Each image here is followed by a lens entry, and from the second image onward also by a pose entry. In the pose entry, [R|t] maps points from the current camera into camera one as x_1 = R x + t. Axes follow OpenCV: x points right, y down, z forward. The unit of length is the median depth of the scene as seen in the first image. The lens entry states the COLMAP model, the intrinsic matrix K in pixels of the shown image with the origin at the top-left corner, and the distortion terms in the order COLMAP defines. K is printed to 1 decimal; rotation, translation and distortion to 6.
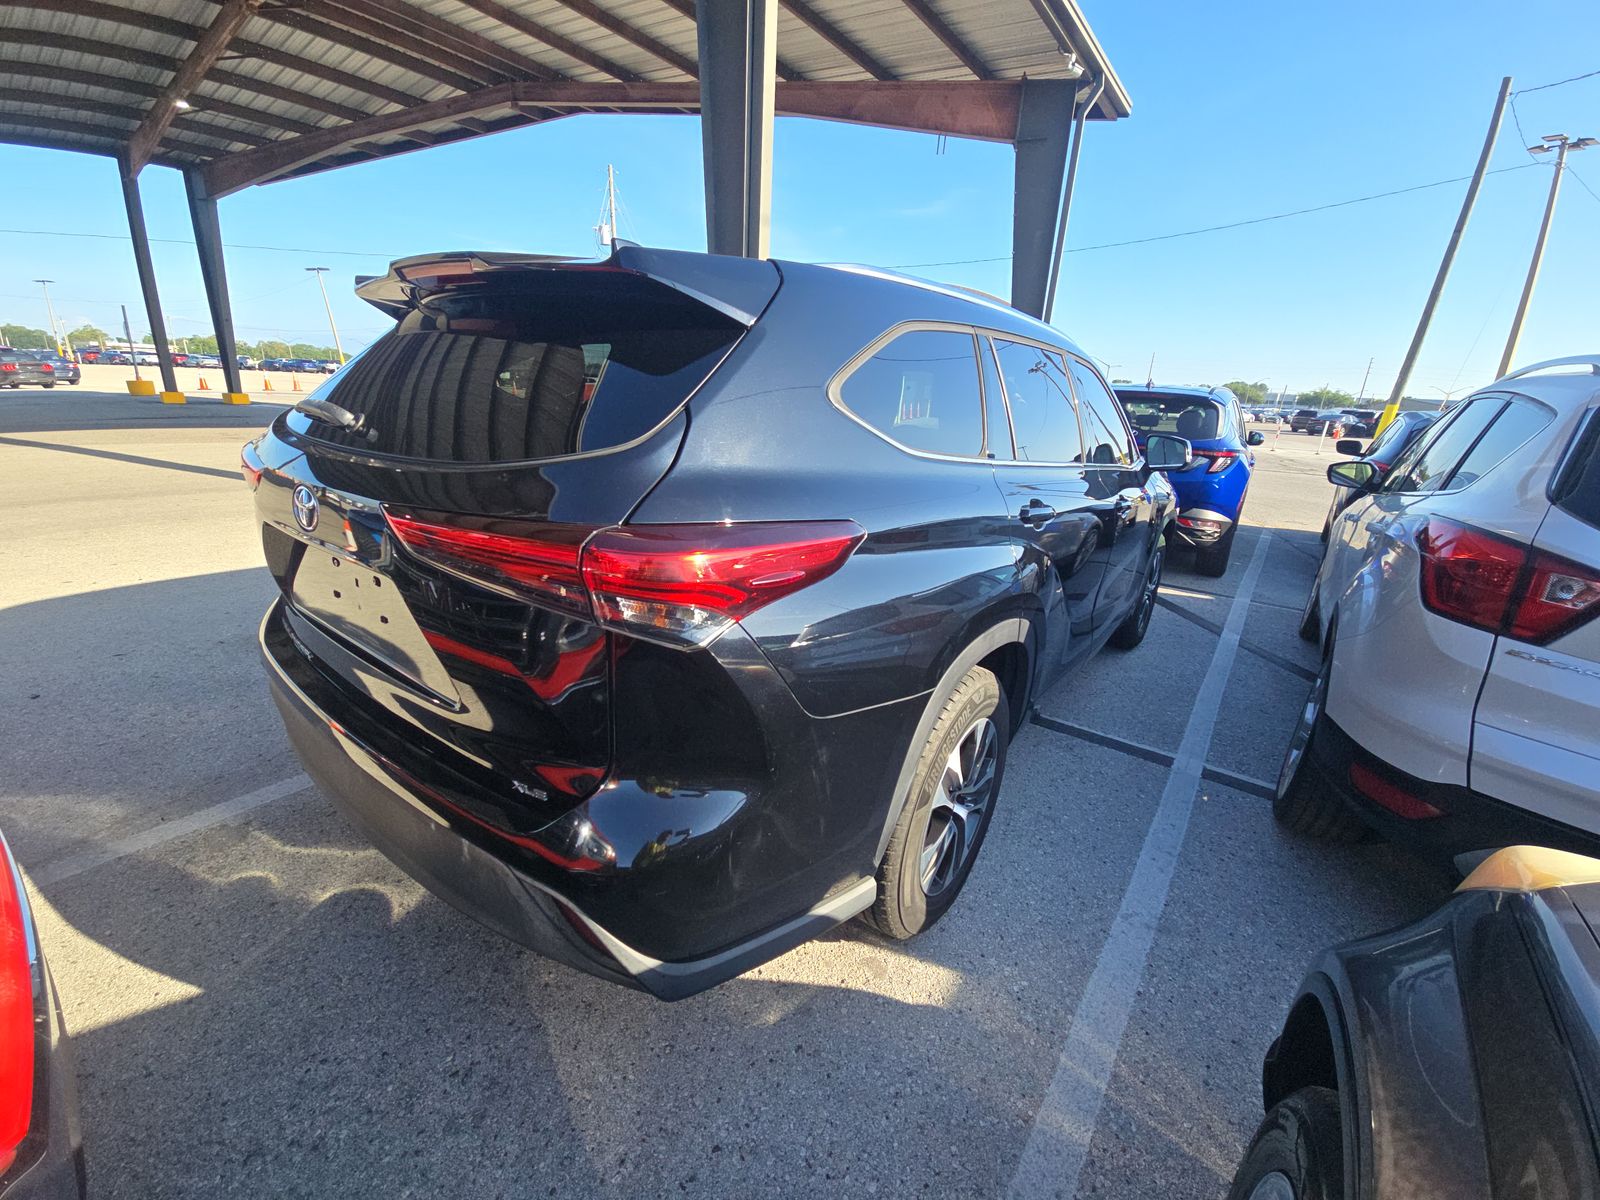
lens RADIAL K [[641.0, 0, 800.0], [0, 641.0, 600.0], [0, 0, 1]] dist [-0.000700, -0.000026]
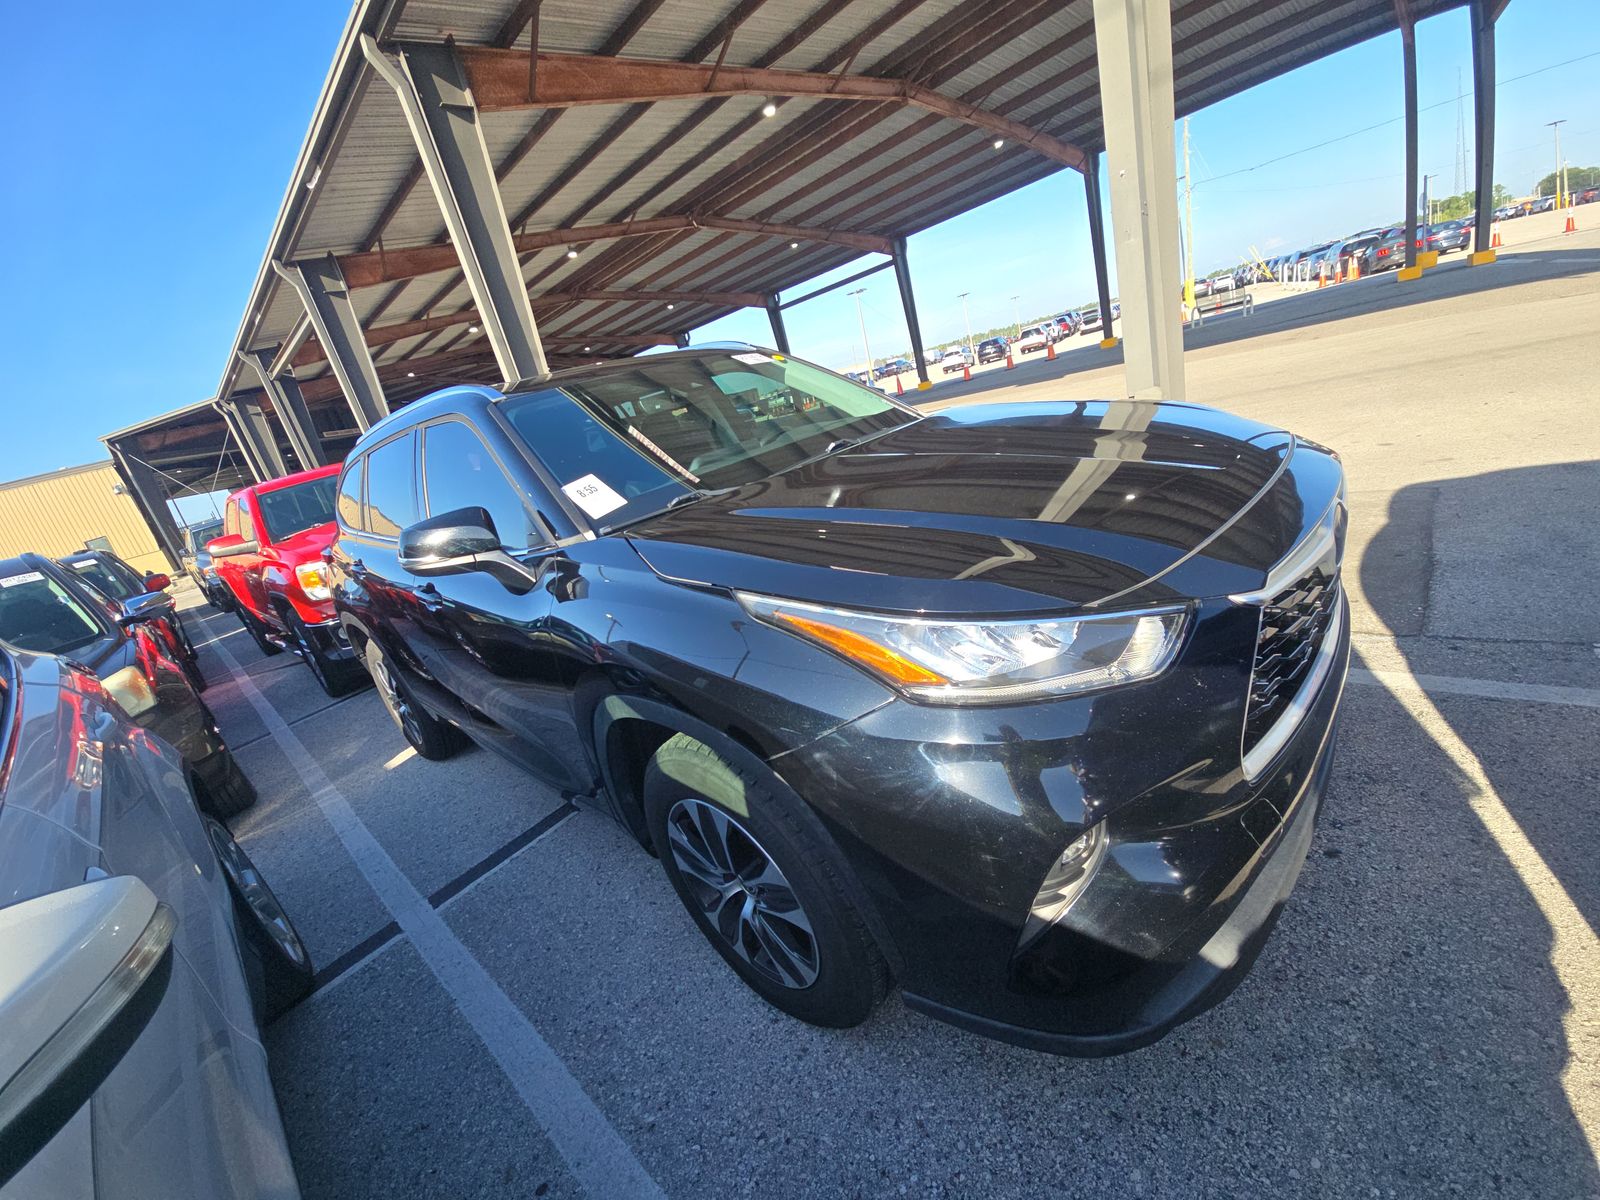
lens RADIAL K [[641.0, 0, 800.0], [0, 641.0, 600.0], [0, 0, 1]] dist [-0.000700, -0.000026]
pose [[-0.115946, 0.266387, -0.956867, 1.180949], [-0.055560, 0.960117, 0.274024, -0.375964], [0.991700, 0.084936, -0.096521, 1.472379]]
